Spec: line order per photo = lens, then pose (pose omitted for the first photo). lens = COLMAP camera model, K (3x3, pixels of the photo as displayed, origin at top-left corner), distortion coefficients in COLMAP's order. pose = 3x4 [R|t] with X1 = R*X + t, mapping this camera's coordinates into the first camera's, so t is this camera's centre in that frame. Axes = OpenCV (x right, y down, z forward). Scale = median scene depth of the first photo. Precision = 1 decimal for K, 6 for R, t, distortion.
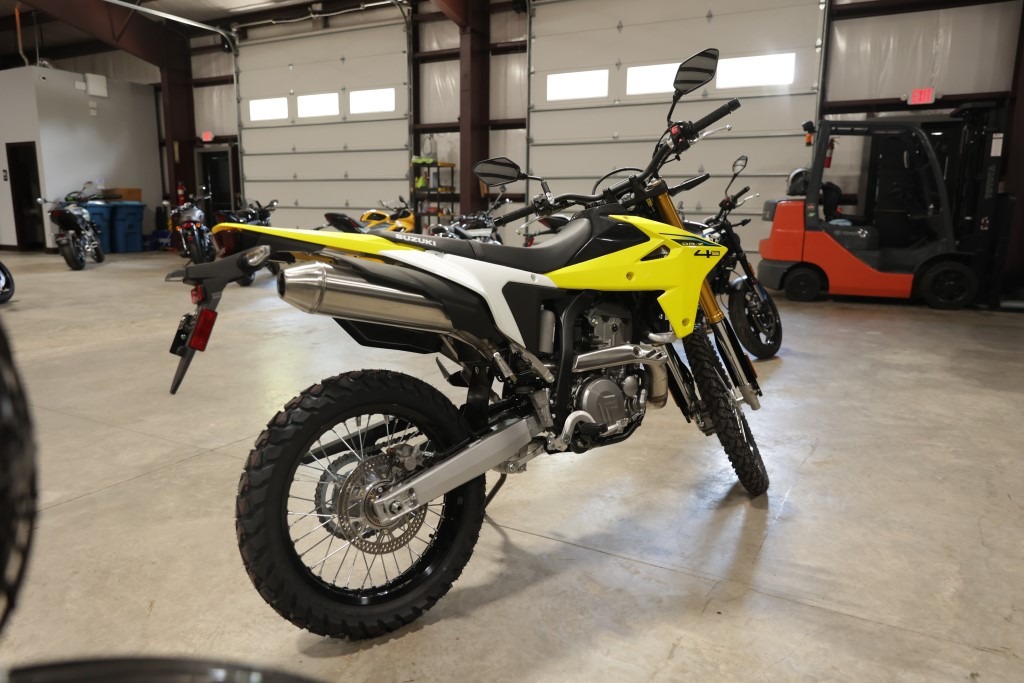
lens RADIAL K [[674.4, 0, 511.2], [0, 674.4, 339.1], [0, 0, 1]] dist [-0.012275, 0.006805]
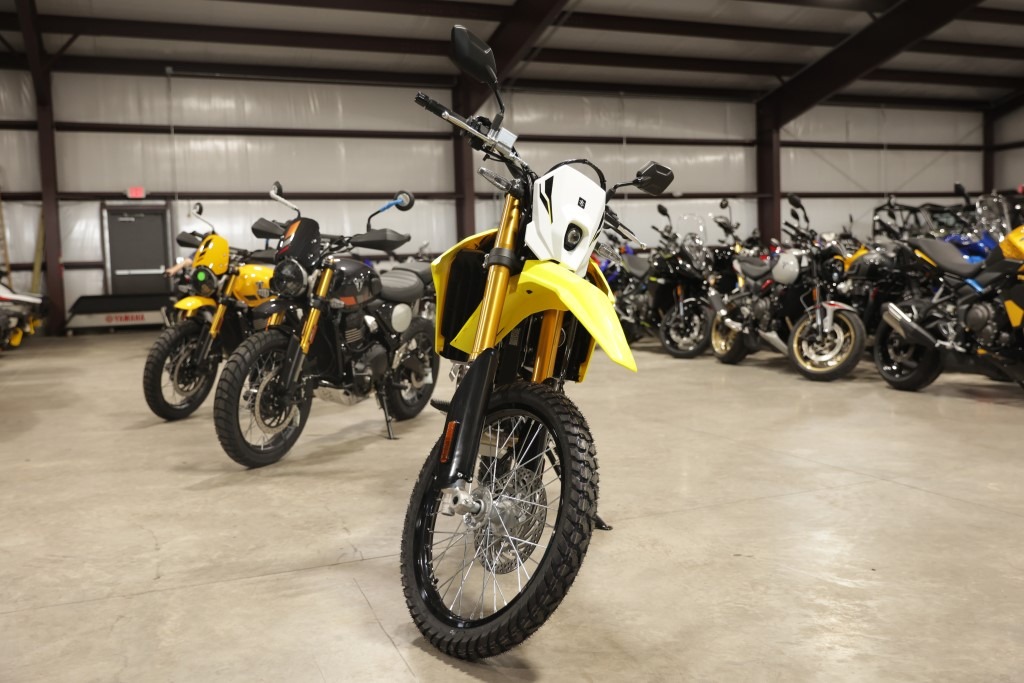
lens RADIAL K [[927.1, 0, 530.7], [0, 927.1, 356.6], [0, 0, 1]] dist [-0.003245, 0.000000]
pose [[-0.612619, 0.084959, -0.785799, 0.207979], [-0.121619, 0.972233, 0.199932, -0.048220], [0.780965, 0.218050, -0.585276, 0.323741]]
